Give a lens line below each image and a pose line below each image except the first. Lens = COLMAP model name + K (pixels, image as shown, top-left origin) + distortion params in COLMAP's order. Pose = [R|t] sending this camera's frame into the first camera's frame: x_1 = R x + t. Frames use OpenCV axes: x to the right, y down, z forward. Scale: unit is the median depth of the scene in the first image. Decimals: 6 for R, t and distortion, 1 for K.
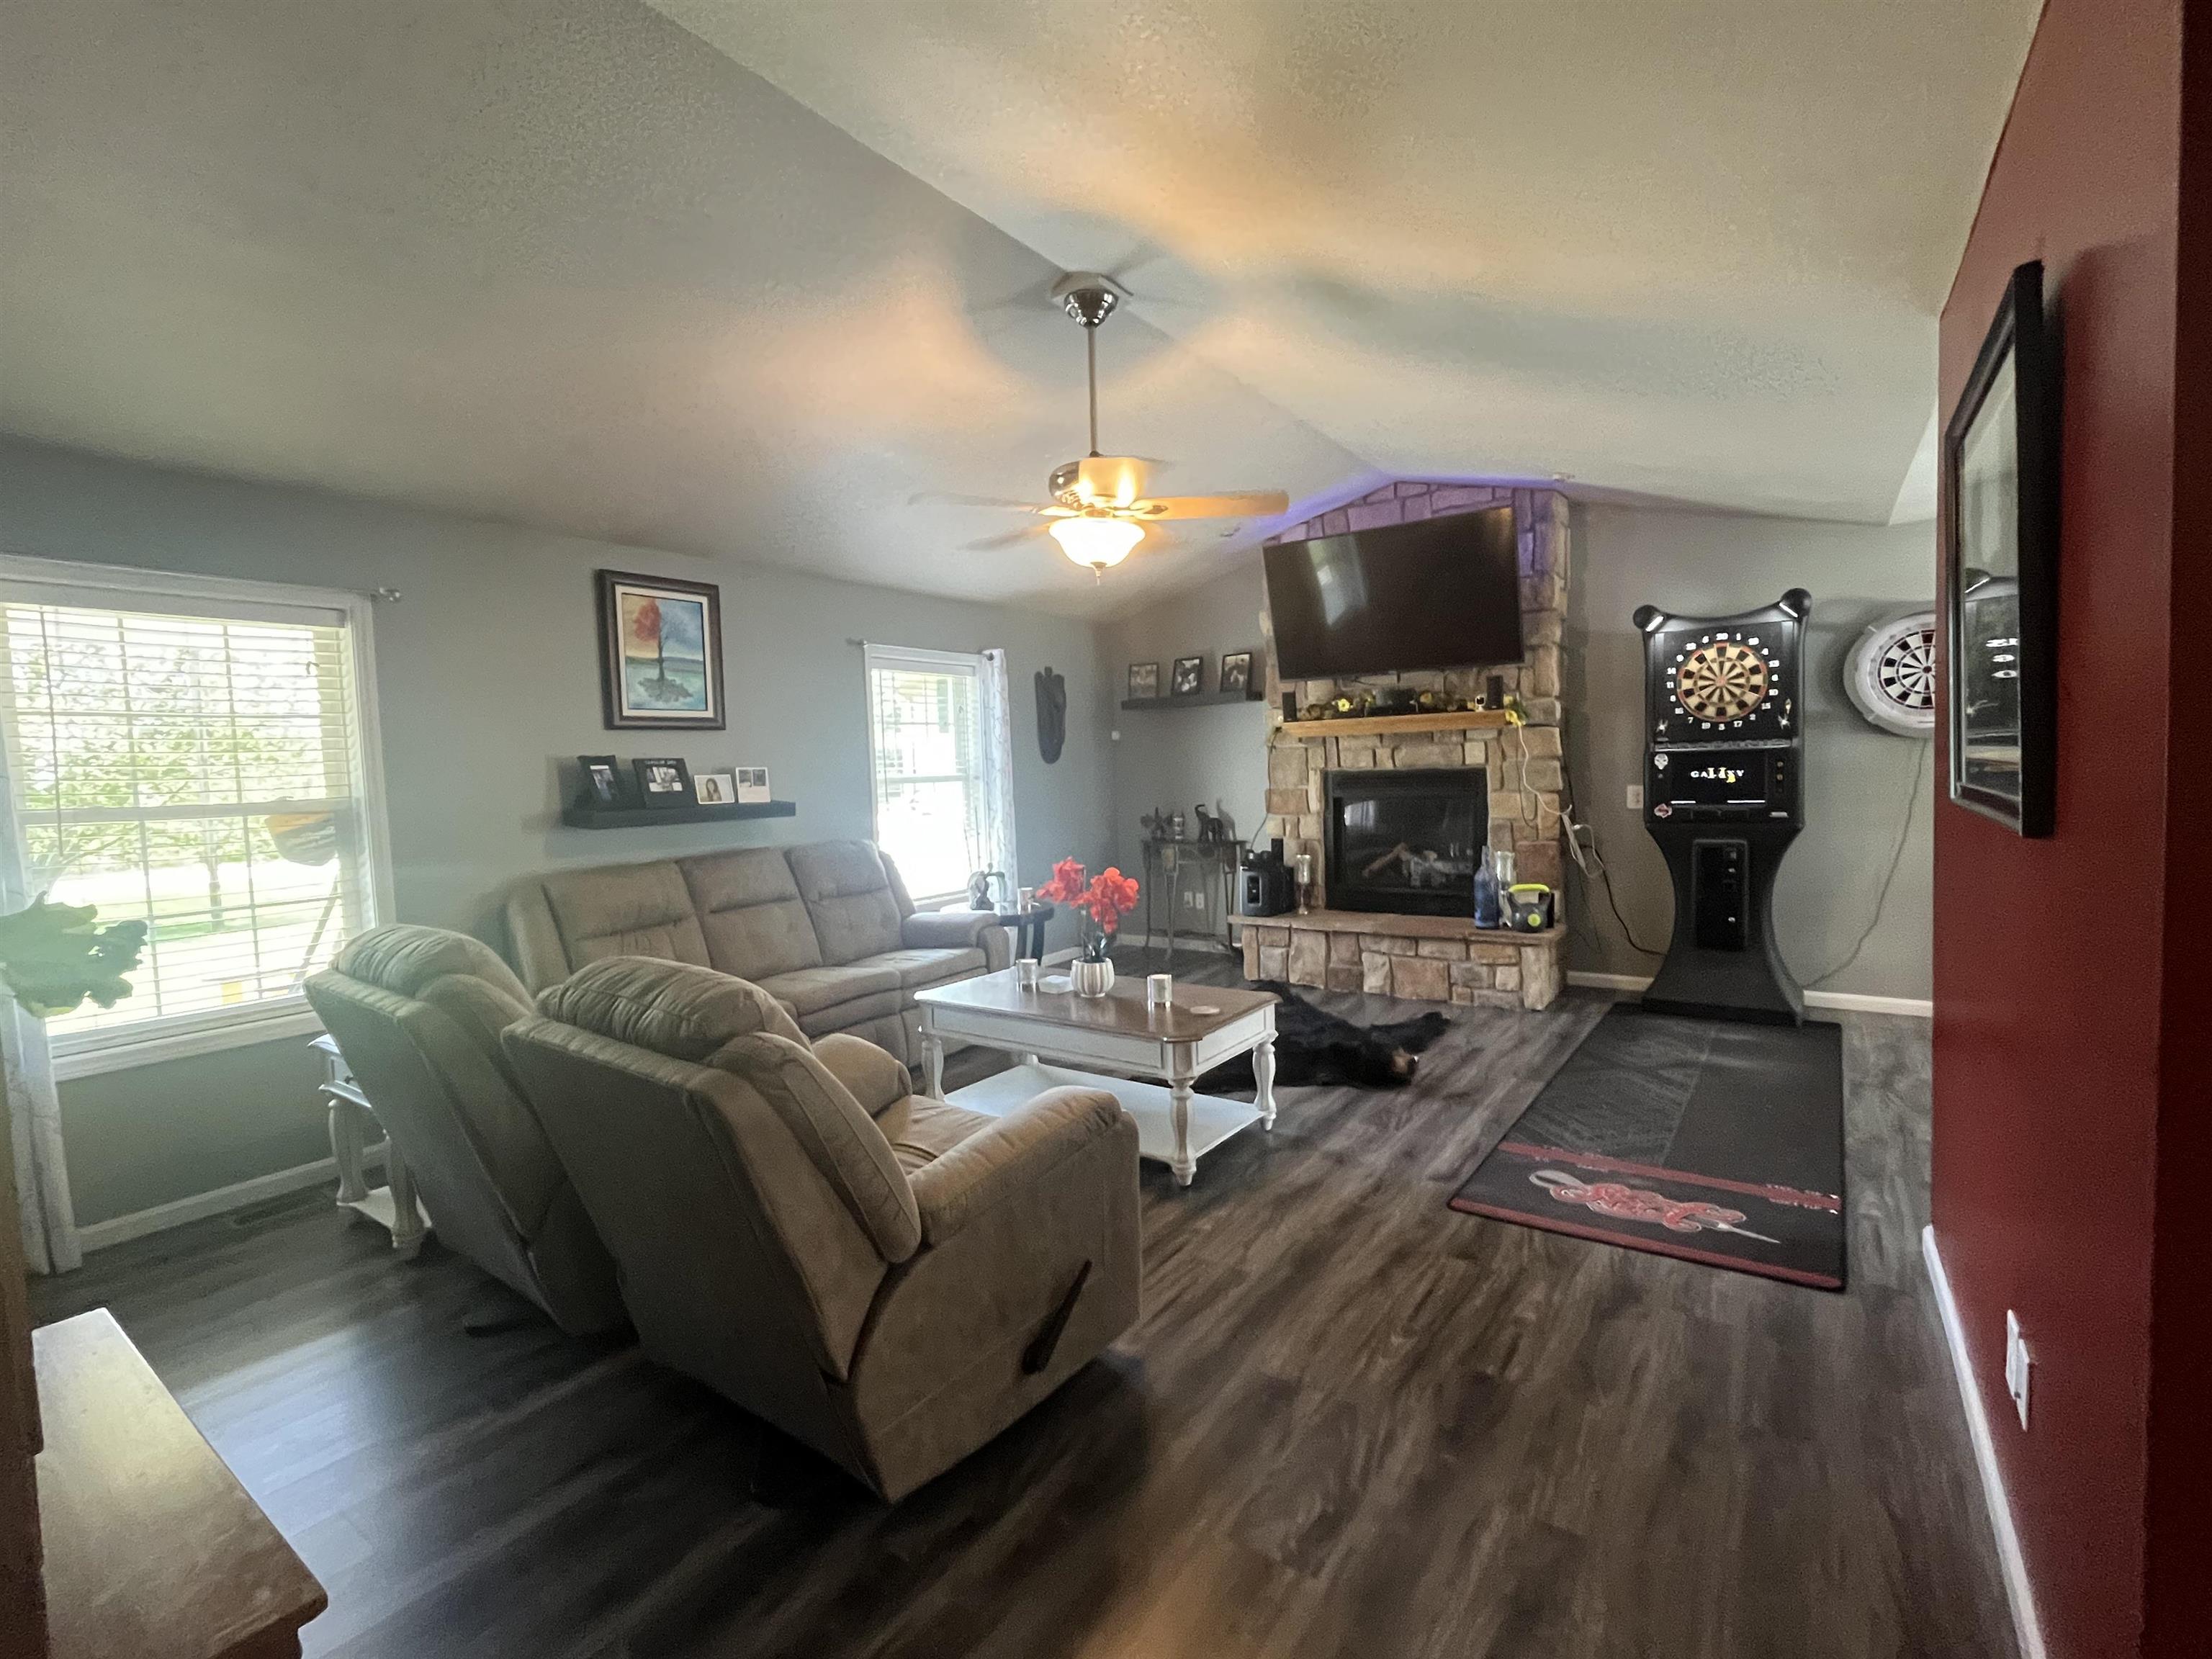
lens RADIAL K [[984.1, 0, 1106.5], [0, 984.1, 817.5], [0, 0, 1]] dist [0.000025, 0.000144]
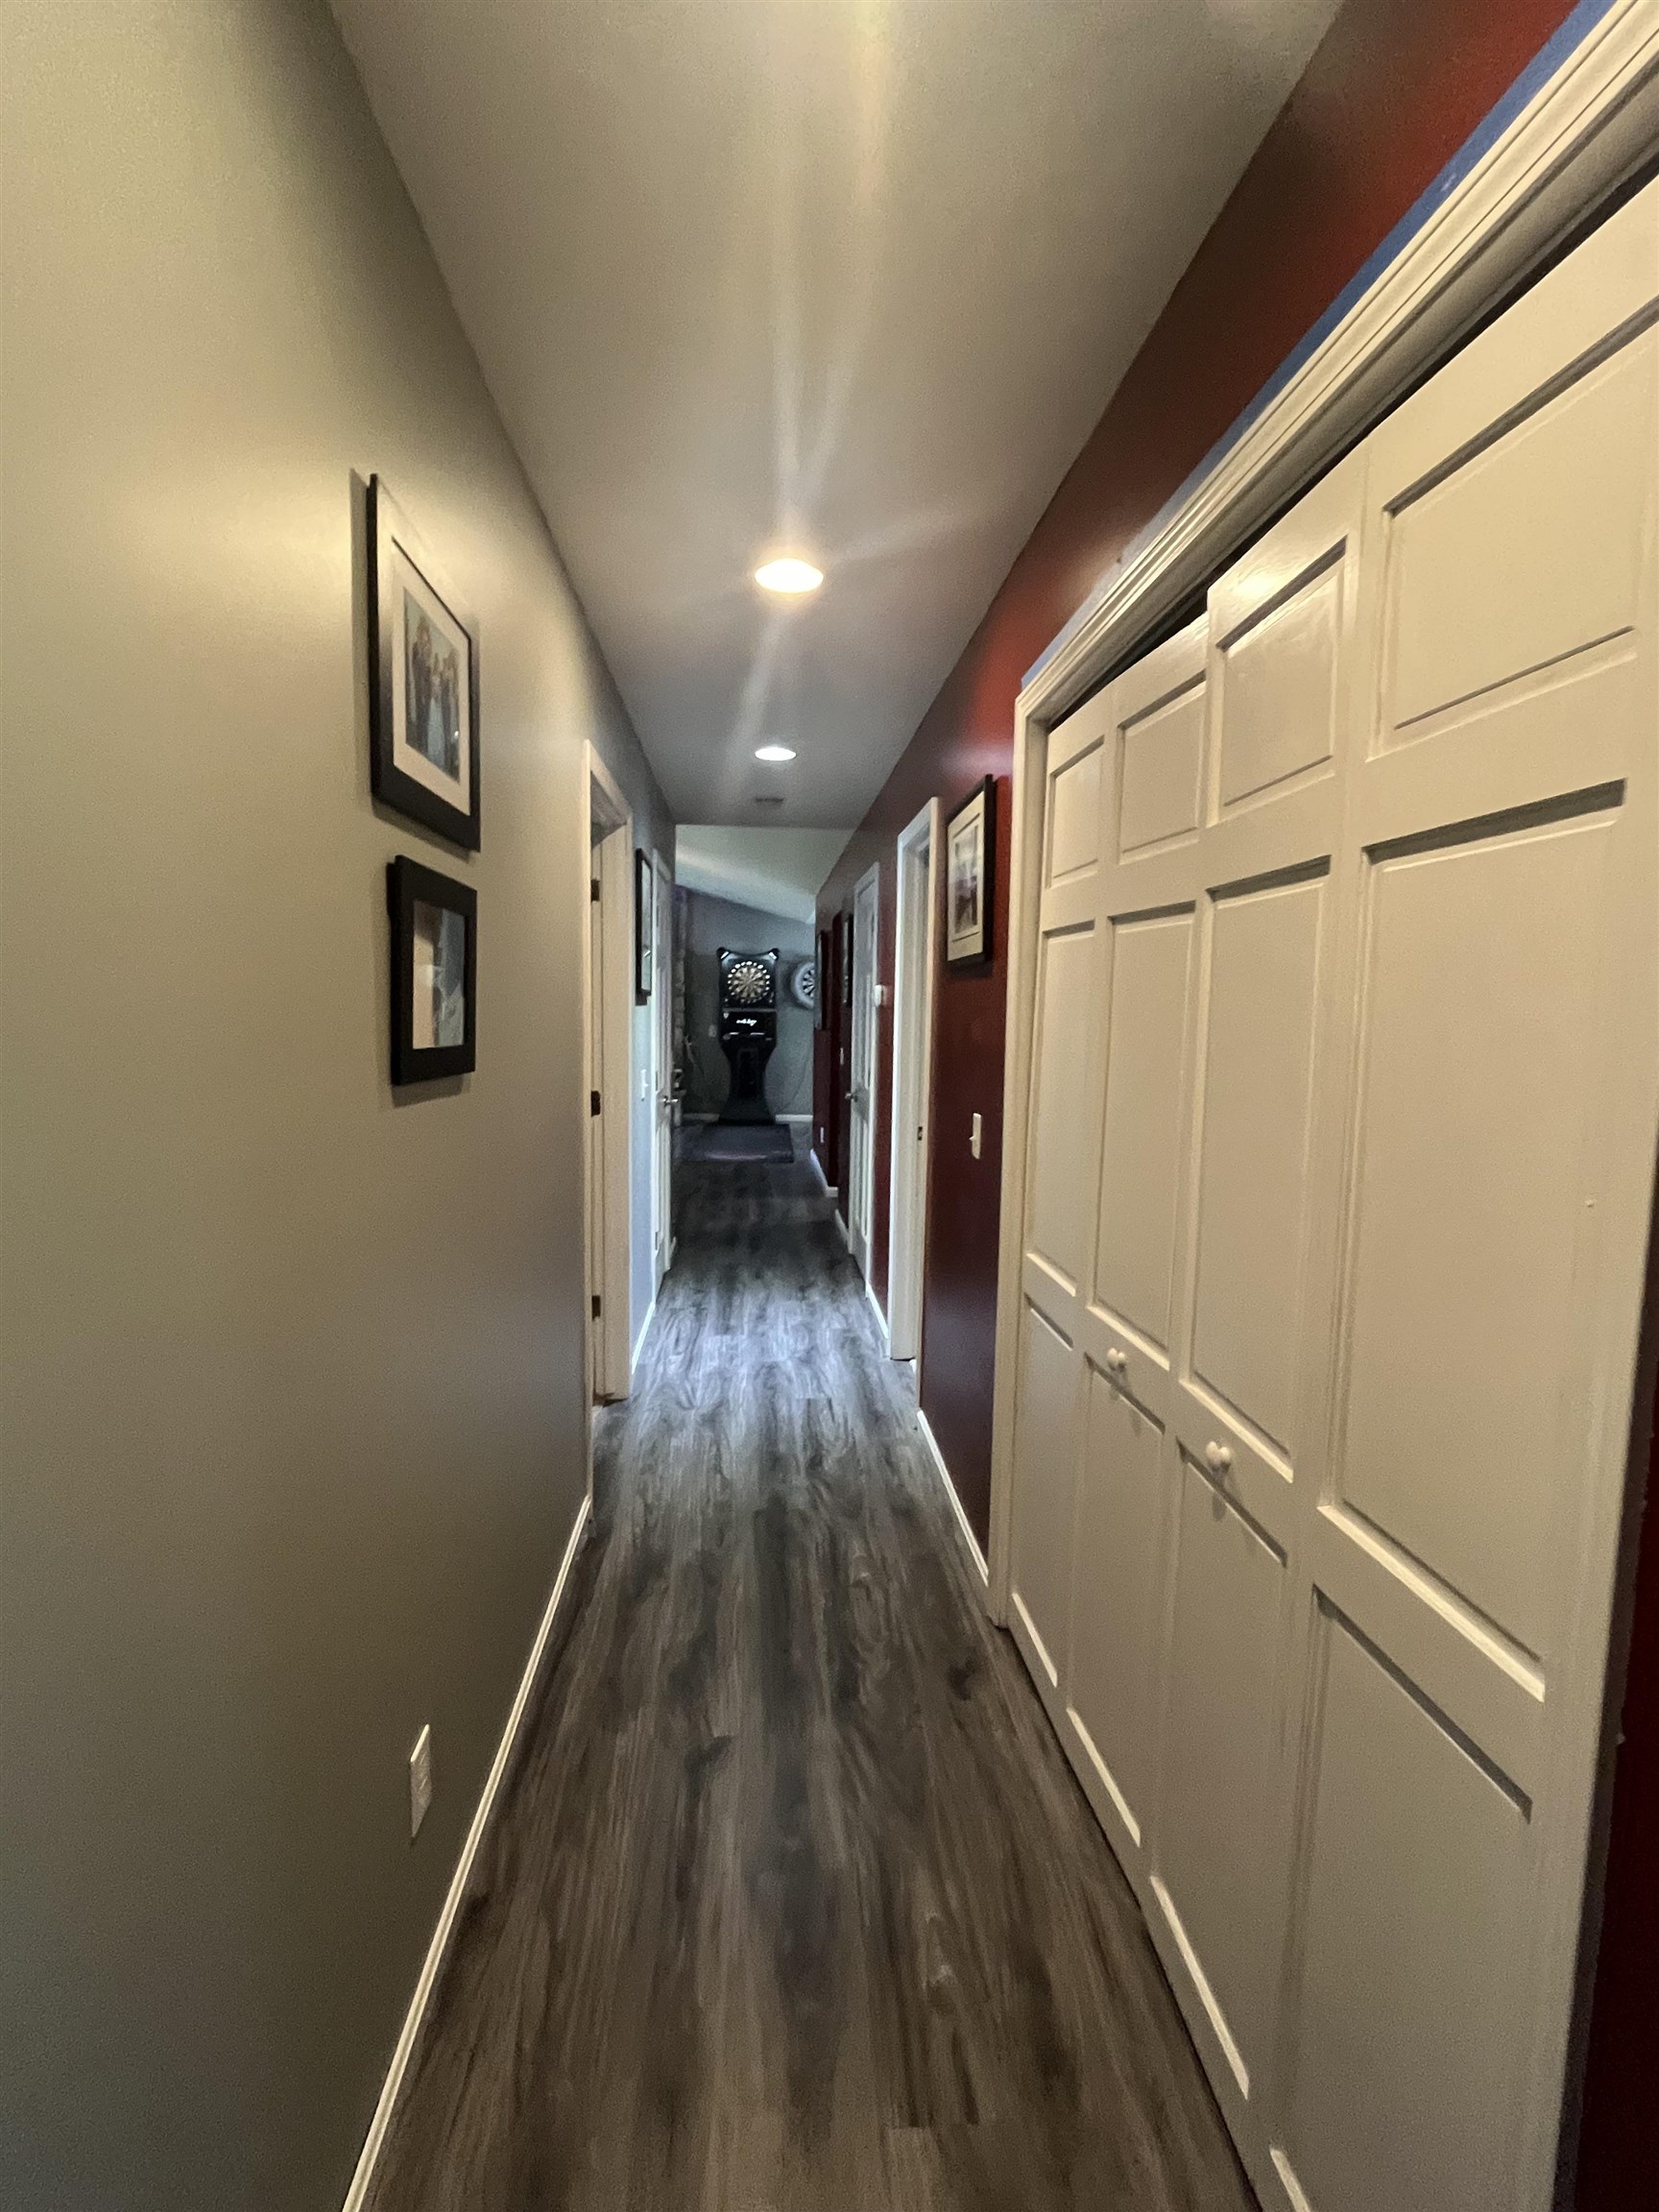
lens RADIAL K [[984.1, 0, 827.2], [0, 984.1, 1101.2], [0, 0, 1]] dist [0.000025, 0.000144]
pose [[0.766995, -0.006803, 0.641617, -0.730028], [-0.013491, 0.999552, 0.026725, 0.078803], [-0.641511, -0.029155, 0.766560, -0.913464]]
